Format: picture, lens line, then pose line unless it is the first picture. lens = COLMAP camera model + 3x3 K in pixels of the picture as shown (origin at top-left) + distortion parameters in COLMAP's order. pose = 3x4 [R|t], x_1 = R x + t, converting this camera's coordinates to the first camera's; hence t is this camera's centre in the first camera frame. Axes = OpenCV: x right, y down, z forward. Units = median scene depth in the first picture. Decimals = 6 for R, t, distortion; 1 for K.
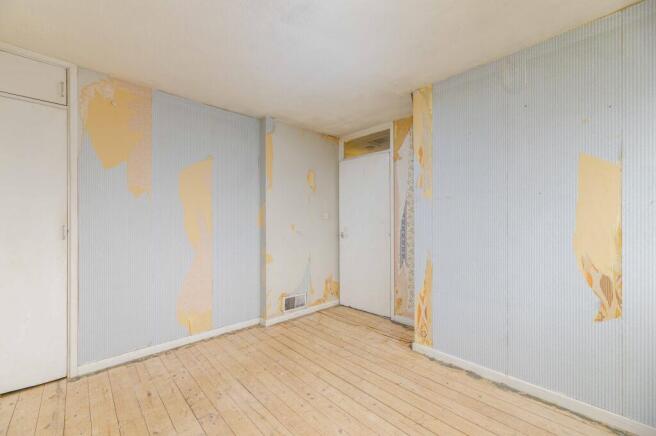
lens RADIAL K [[262.4, 0, 328.3], [0, 262.4, 220.8], [0, 0, 1]] dist [0.000317, 0.000044]
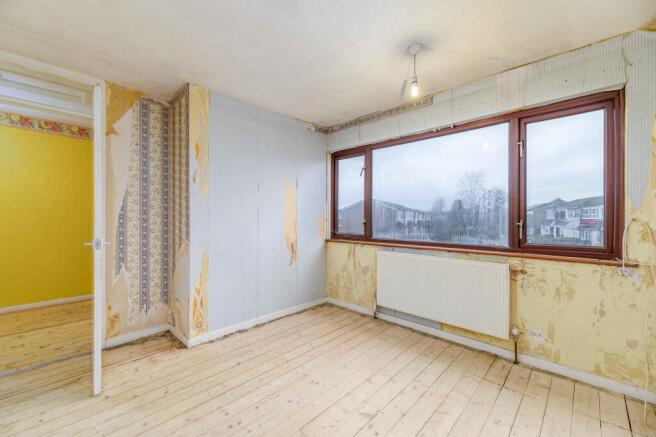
lens RADIAL K [[265.2, 0, 304.0], [0, 265.2, 217.5], [0, 0, 1]] dist [0.000469, 0.000130]
pose [[0.005786, -0.000276, 0.999983, -0.683758], [-0.006887, 0.999976, 0.000315, 0.004115], [-0.999960, -0.006888, 0.005784, 0.584038]]
